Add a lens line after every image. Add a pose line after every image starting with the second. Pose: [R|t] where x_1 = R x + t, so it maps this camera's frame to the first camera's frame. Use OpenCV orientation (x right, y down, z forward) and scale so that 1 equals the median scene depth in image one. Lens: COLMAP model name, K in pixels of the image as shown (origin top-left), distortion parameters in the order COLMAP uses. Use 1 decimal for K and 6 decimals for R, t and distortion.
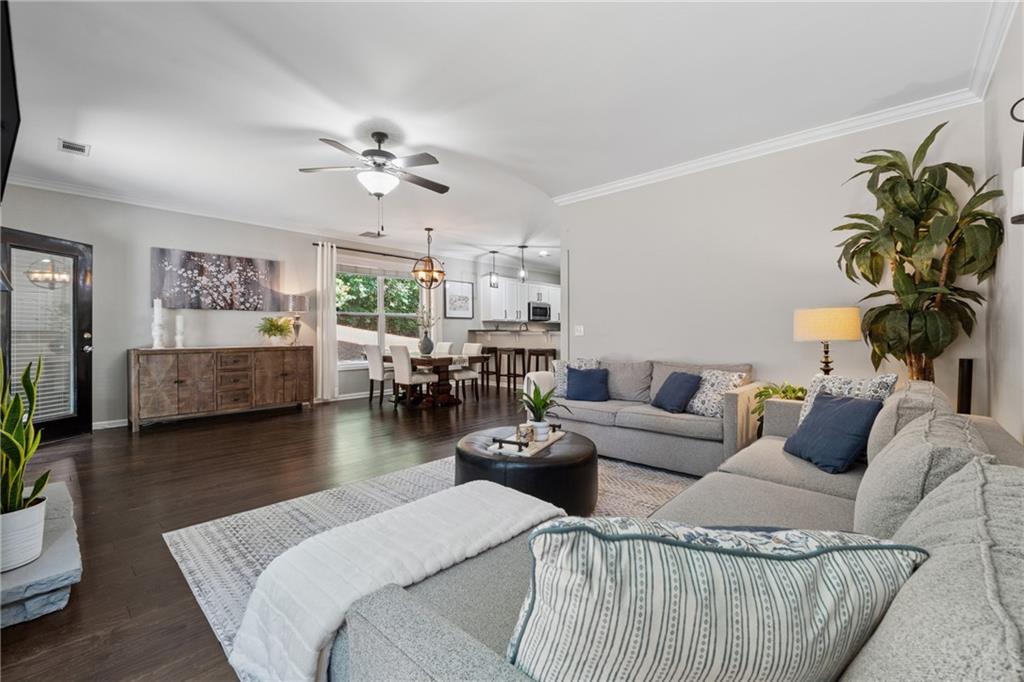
lens RADIAL K [[428.3, 0, 519.3], [0, 428.3, 334.7], [0, 0, 1]] dist [-0.006484, -0.000107]
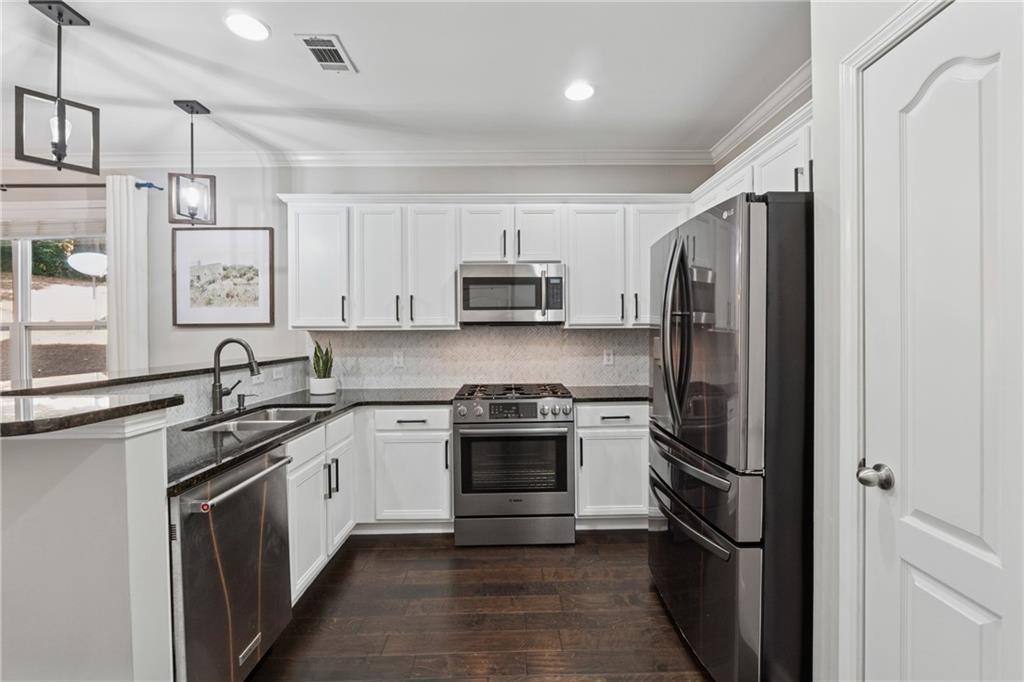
lens RADIAL K [[428.3, 0, 519.3], [0, 428.3, 334.7], [0, 0, 1]] dist [-0.006484, -0.000107]
pose [[0.684438, -0.003190, -0.729064, 0.302185], [0.004712, 0.999989, 0.000047, -0.028736], [0.729056, -0.003468, 0.684445, 0.908755]]
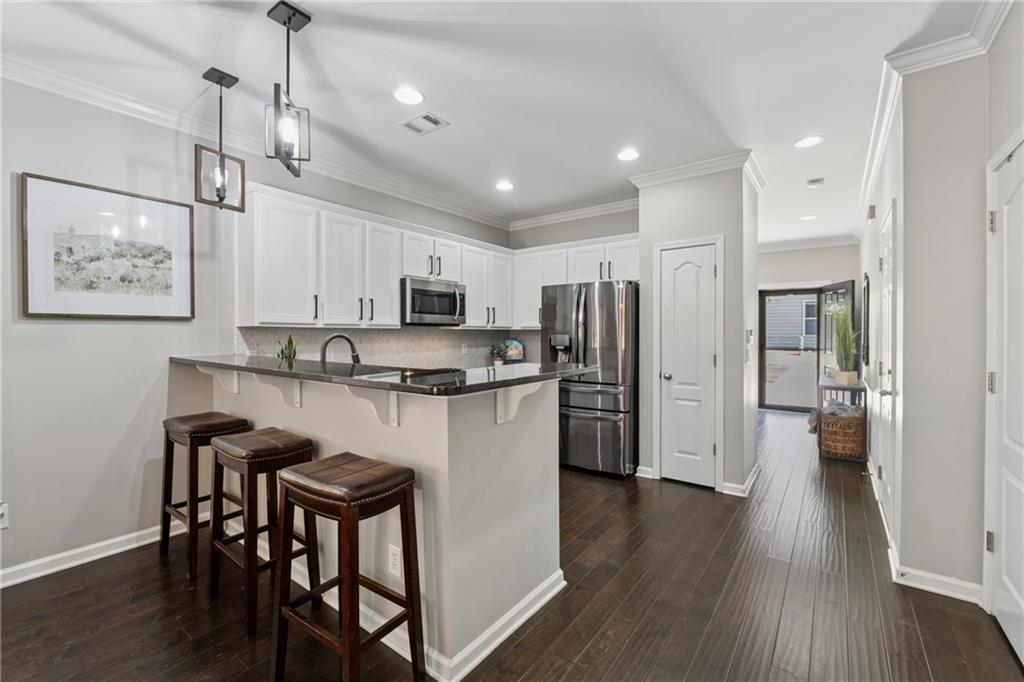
lens RADIAL K [[428.3, 0, 519.3], [0, 428.3, 334.7], [0, 0, 1]] dist [-0.006484, -0.000107]
pose [[0.995404, 0.001341, 0.095752, 0.099845], [-0.001373, 0.999999, 0.000268, -0.027046], [-0.095752, -0.000398, 0.995405, 0.670258]]
